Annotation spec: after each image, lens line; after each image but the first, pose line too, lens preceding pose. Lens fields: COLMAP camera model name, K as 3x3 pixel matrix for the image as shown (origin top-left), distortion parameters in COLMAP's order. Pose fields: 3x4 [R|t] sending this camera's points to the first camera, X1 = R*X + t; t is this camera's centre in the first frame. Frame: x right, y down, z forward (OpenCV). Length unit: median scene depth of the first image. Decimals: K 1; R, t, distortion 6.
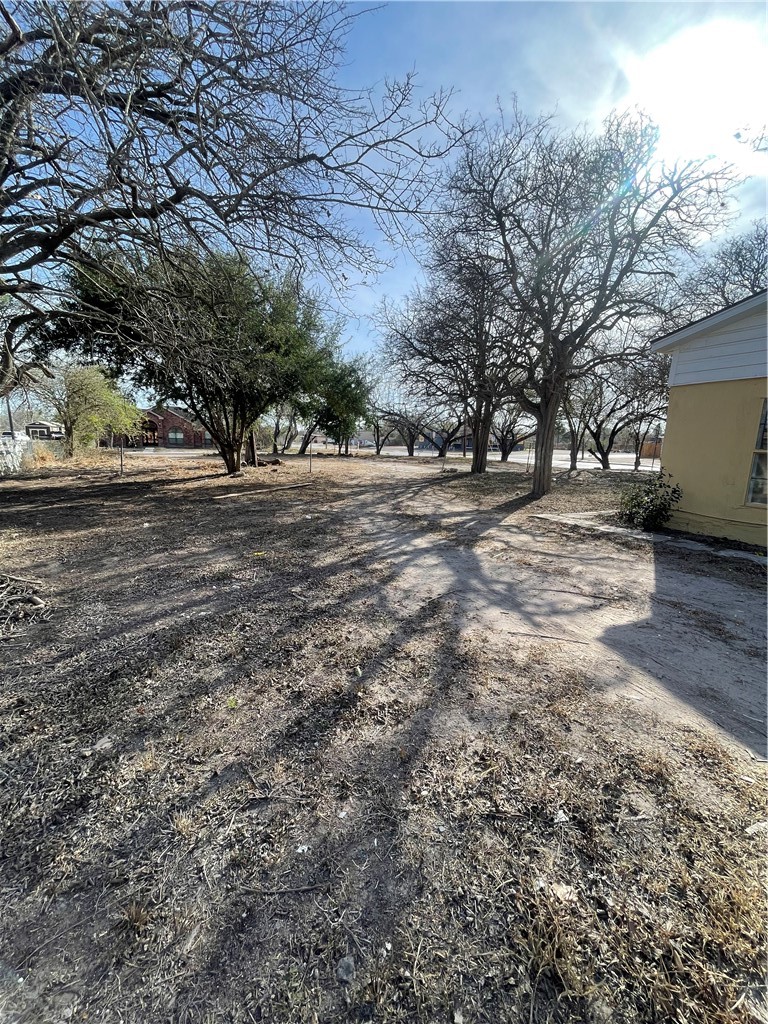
lens RADIAL K [[410.5, 0, 380.1], [0, 410.5, 509.7], [0, 0, 1]] dist [-0.002653, 0.000885]
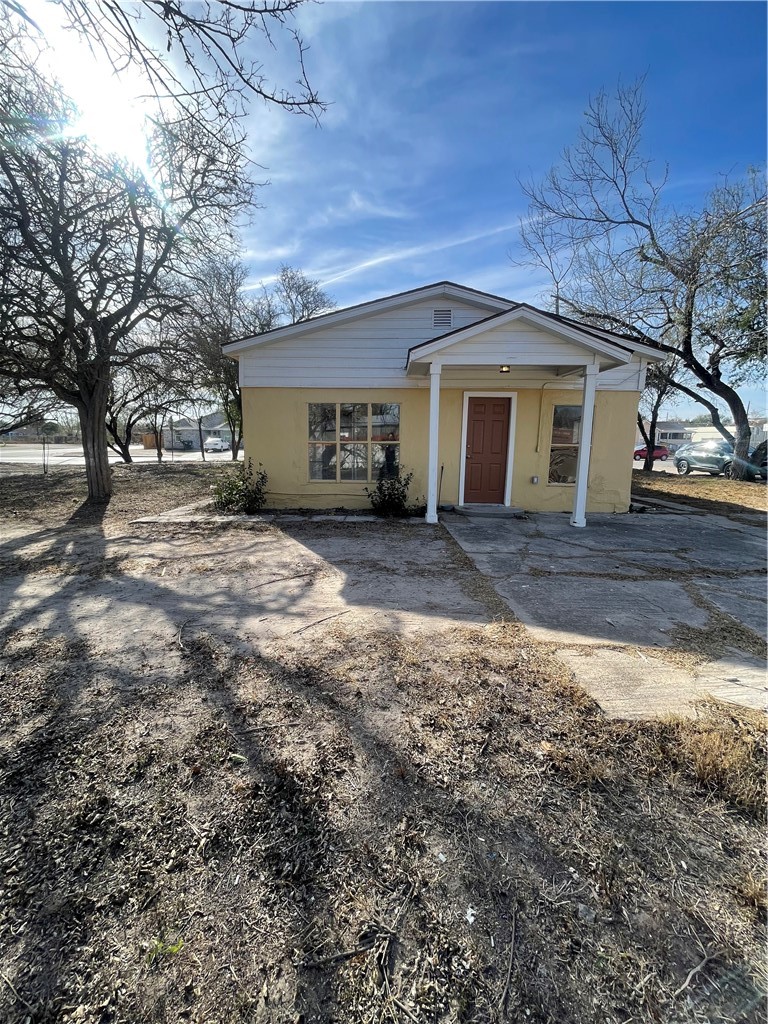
lens RADIAL K [[410.5, 0, 380.7], [0, 410.5, 512.7], [0, 0, 1]] dist [-0.002653, 0.000885]
pose [[0.461785, -0.180711, 0.868388, -0.482752], [0.156170, 0.980297, 0.120952, -0.091279], [-0.873136, 0.079762, 0.480908, 0.361568]]
